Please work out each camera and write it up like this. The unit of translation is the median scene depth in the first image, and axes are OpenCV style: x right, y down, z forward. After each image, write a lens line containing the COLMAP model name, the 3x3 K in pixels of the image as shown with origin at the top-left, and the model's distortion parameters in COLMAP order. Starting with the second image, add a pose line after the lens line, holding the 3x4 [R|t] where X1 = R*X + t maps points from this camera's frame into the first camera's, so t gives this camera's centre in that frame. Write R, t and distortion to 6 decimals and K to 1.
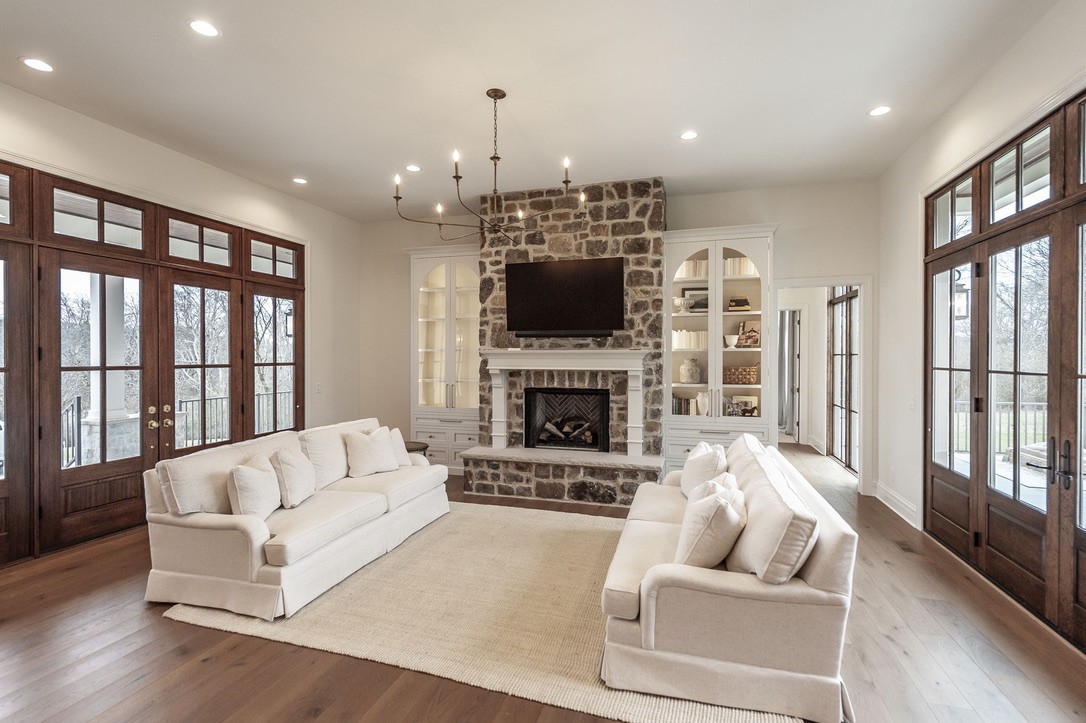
lens RADIAL K [[499.6, 0, 543.0], [0, 499.6, 361.5], [0, 0, 1]] dist [0.000377, -0.000024]
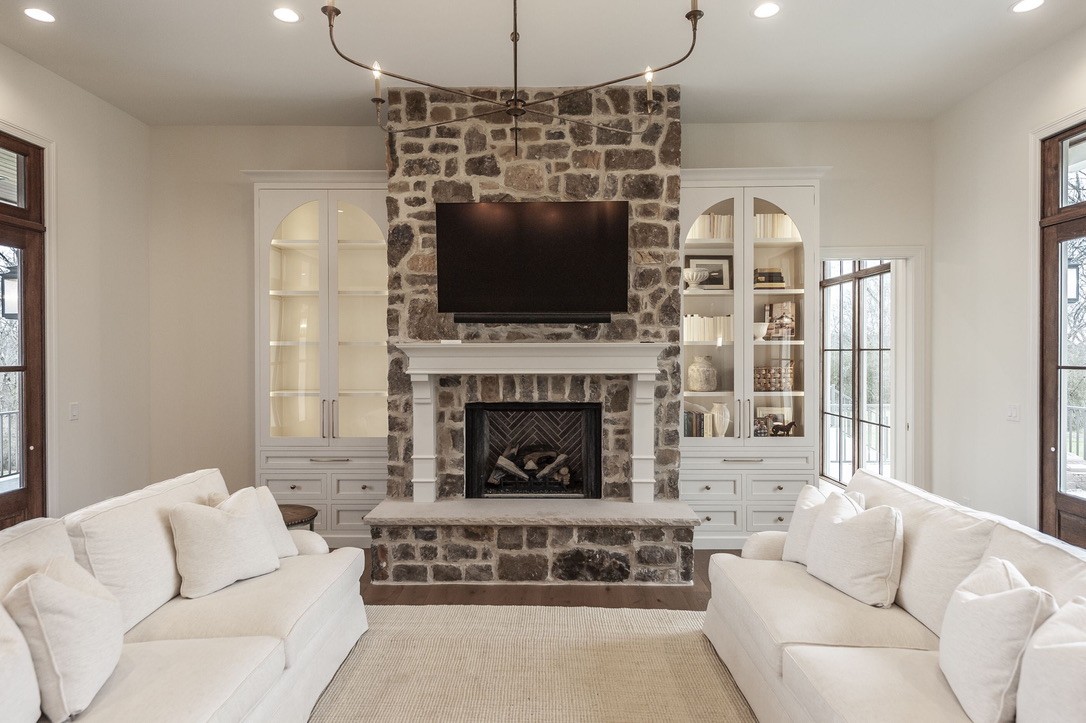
lens RADIAL K [[611.6, 0, 543.0], [0, 611.6, 361.5], [0, 0, 1]] dist [0.002678, -0.000883]
pose [[0.961873, -0.006773, 0.273412, -0.160047], [0.005875, 0.999974, 0.004103, -0.002506], [-0.273432, -0.002340, 0.961888, 0.245410]]
